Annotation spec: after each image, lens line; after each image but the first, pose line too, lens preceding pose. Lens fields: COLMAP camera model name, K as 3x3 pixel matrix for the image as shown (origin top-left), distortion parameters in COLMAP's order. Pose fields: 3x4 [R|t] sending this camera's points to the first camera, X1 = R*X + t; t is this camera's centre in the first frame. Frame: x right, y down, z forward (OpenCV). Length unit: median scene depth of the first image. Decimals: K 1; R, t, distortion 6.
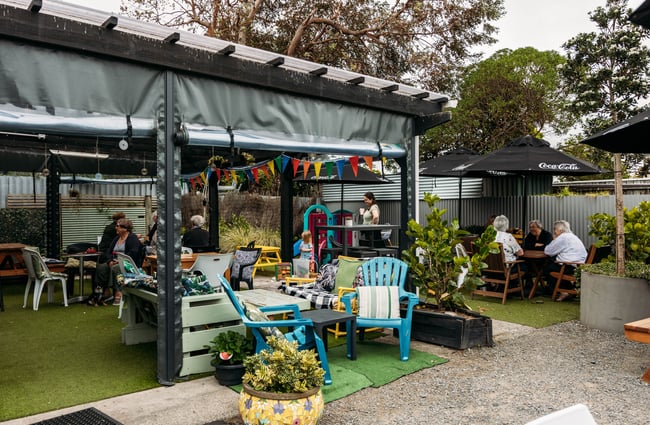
lens RADIAL K [[567.2, 0, 322.2], [0, 567.2, 210.4], [0, 0, 1]] dist [-0.032967, 0.021182]
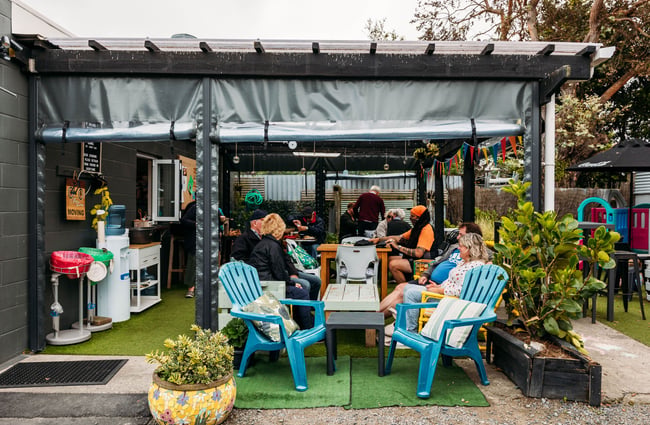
lens RADIAL K [[527.8, 0, 323.7], [0, 527.8, 214.2], [0, 0, 1]] dist [-0.009394, 0.003725]
pose [[0.721993, 0.019025, -0.691639, 0.586030], [-0.004854, 0.999737, 0.022433, -0.000794], [0.691884, -0.012839, 0.721895, 0.379808]]
